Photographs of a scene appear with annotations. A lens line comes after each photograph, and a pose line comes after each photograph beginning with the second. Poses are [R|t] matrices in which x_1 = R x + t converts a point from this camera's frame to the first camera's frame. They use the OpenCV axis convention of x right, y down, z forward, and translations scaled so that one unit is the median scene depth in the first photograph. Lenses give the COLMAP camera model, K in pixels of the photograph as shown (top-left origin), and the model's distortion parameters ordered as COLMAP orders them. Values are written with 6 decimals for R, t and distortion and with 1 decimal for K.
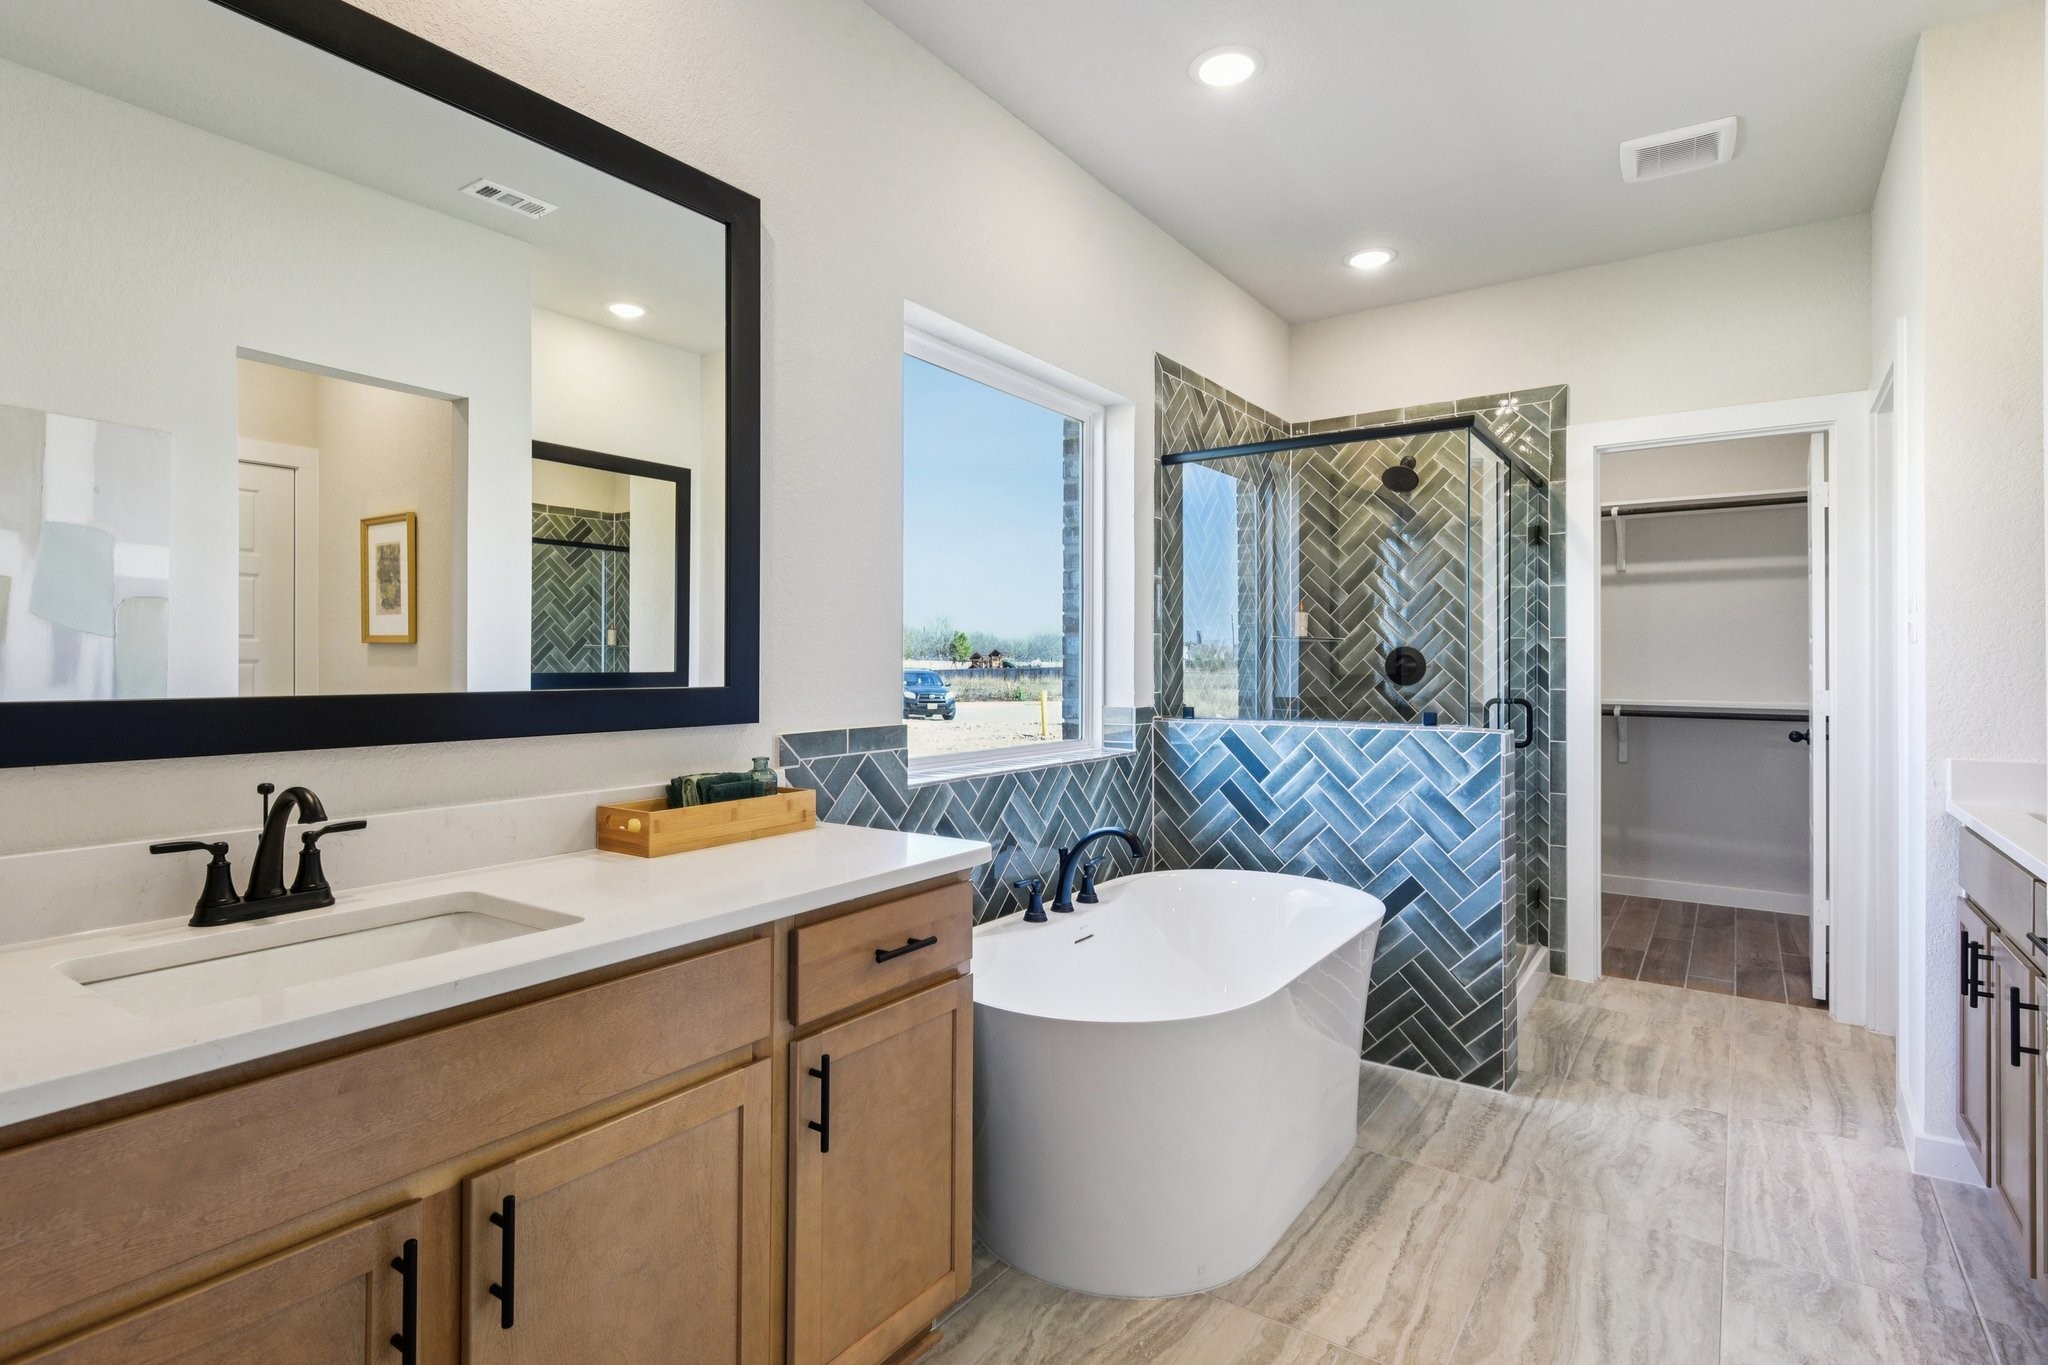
lens RADIAL K [[1017.8, 0, 1024.8], [0, 1017.8, 664.3], [0, 0, 1]] dist [0.018788, 0.000330]
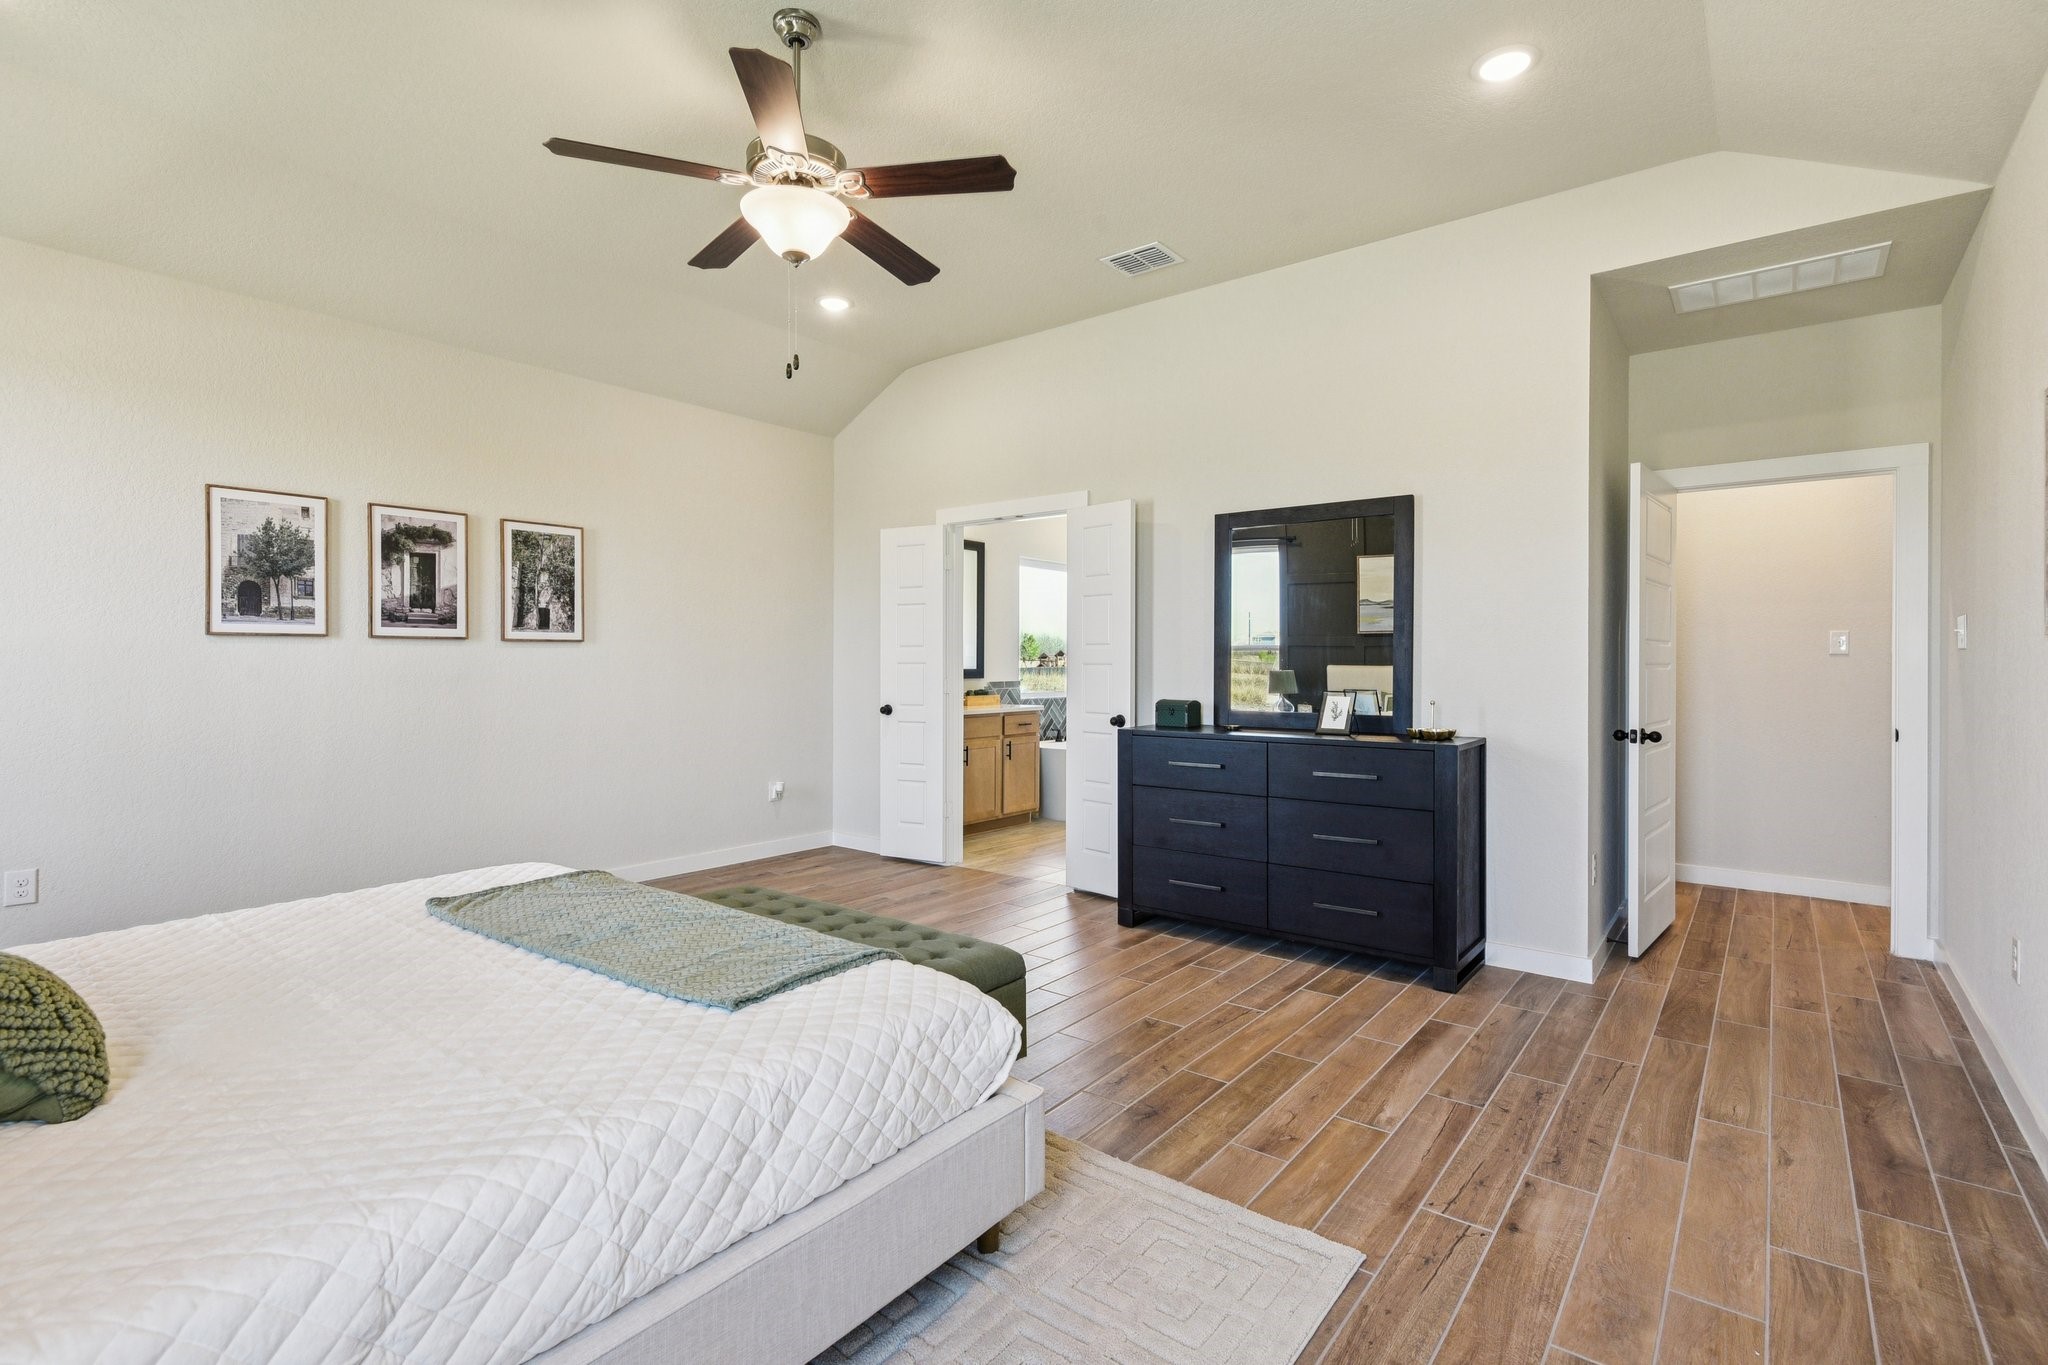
lens RADIAL K [[932.2, 0, 1024.2], [0, 932.2, 671.9], [0, 0, 1]] dist [0.008219, -0.001825]
pose [[0.997645, 0.002359, -0.068547, 0.083399], [-0.001748, 0.999958, 0.008982, 0.001916], [0.068565, -0.008841, 0.997607, -1.603848]]
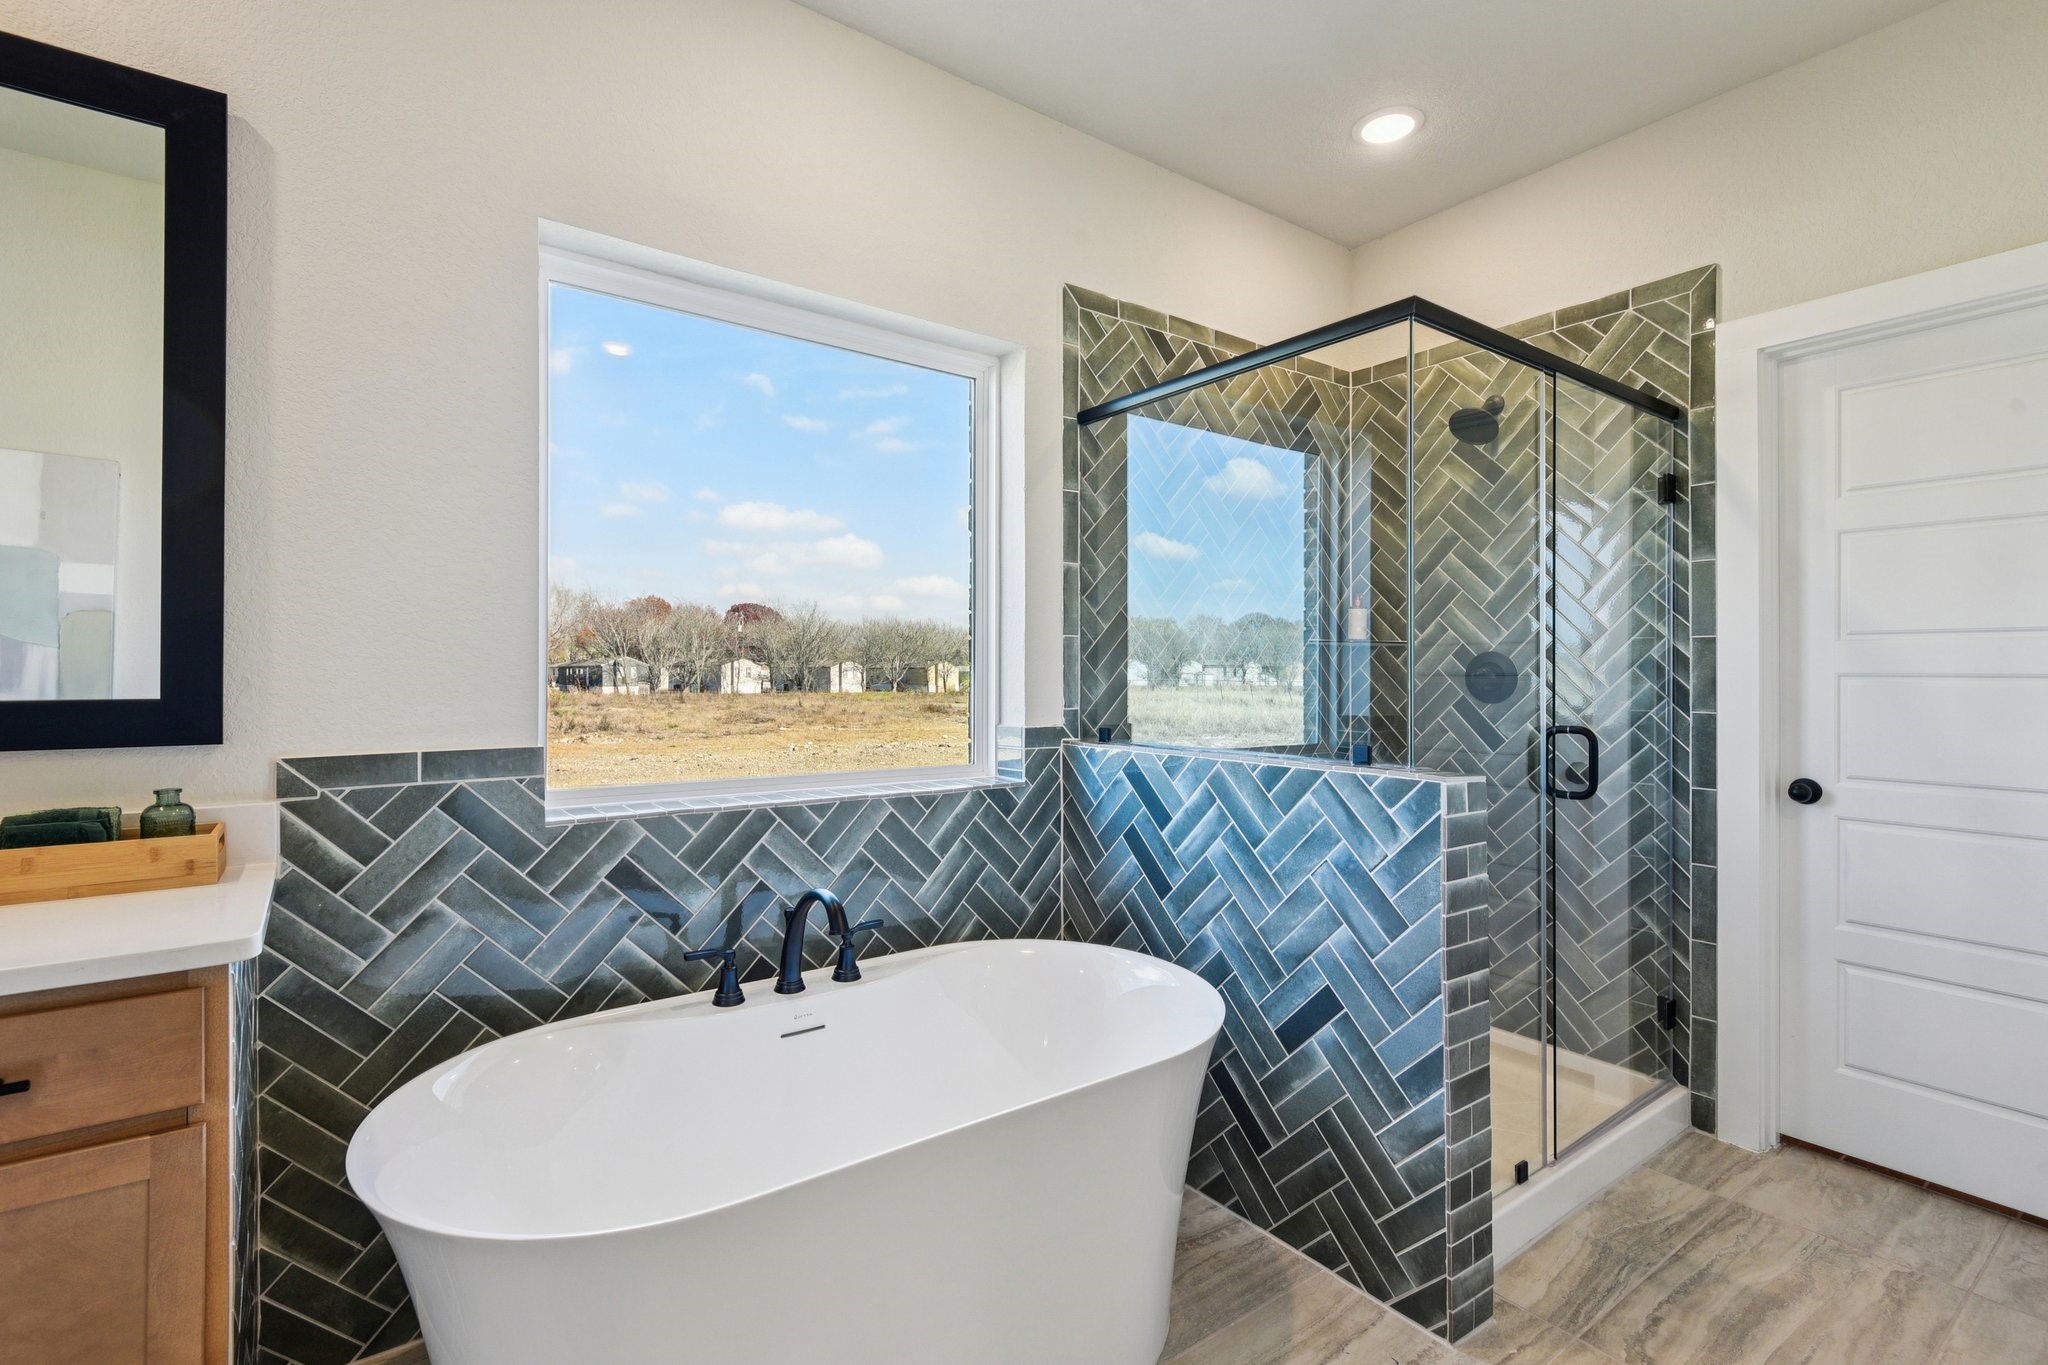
lens RADIAL K [[932.2, 0, 1024.2], [0, 932.2, 671.9], [0, 0, 1]] dist [0.008219, -0.001825]
pose [[0.944667, 0.001616, -0.328026, 0.368403], [-0.002541, 0.999994, -0.002388, 0.000484], [0.328020, 0.003090, 0.944666, 0.324122]]
